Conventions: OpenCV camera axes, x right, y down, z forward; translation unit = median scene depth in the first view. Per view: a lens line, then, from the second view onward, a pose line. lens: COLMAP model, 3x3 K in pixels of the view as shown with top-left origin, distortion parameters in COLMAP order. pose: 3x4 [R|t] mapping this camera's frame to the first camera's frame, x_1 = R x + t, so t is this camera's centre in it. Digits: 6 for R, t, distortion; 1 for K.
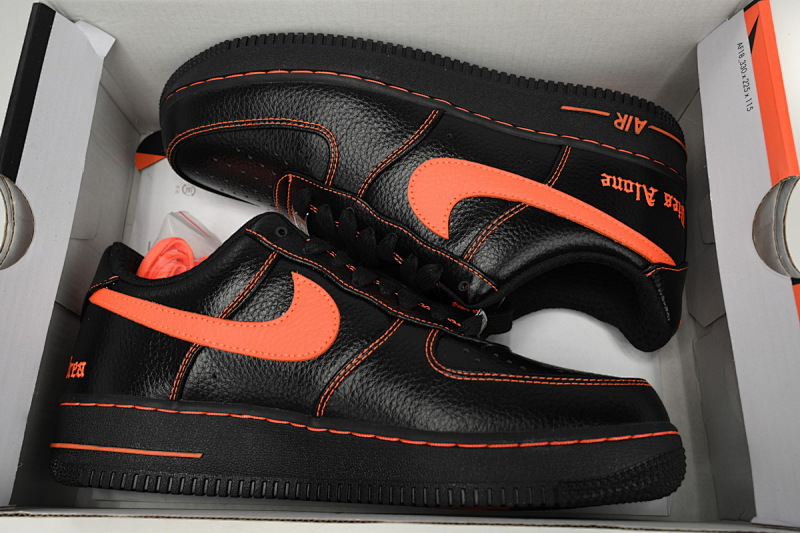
lens RADIAL K [[687.4, 0, 400.3], [0, 687.4, 266.4], [0, 0, 1]] dist [-0.003108, -0.001192]
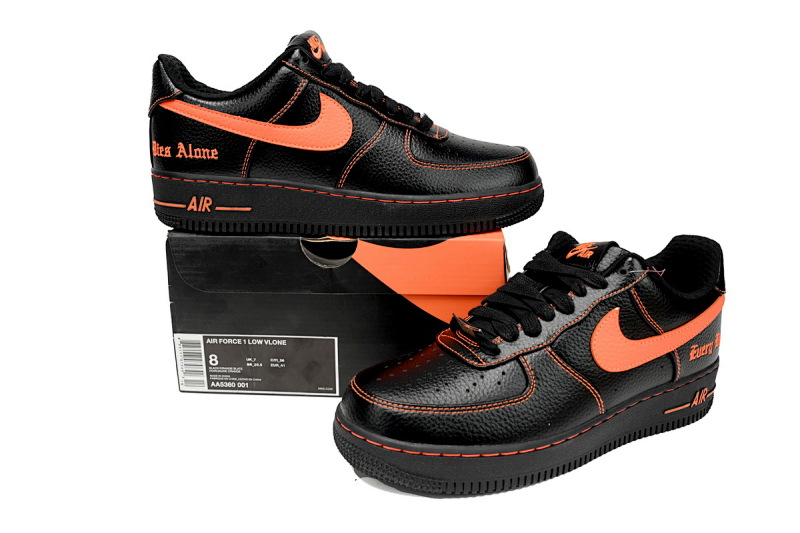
lens RADIAL K [[763.3, 0, 400.2], [0, 763.3, 266.3], [0, 0, 1]] dist [0.001193, 0.000000]
pose [[-0.989022, 0.141665, -0.042032, 0.020029], [-0.146683, -0.975623, 0.163229, -0.657117], [-0.017883, 0.167602, 0.985692, -0.510617]]
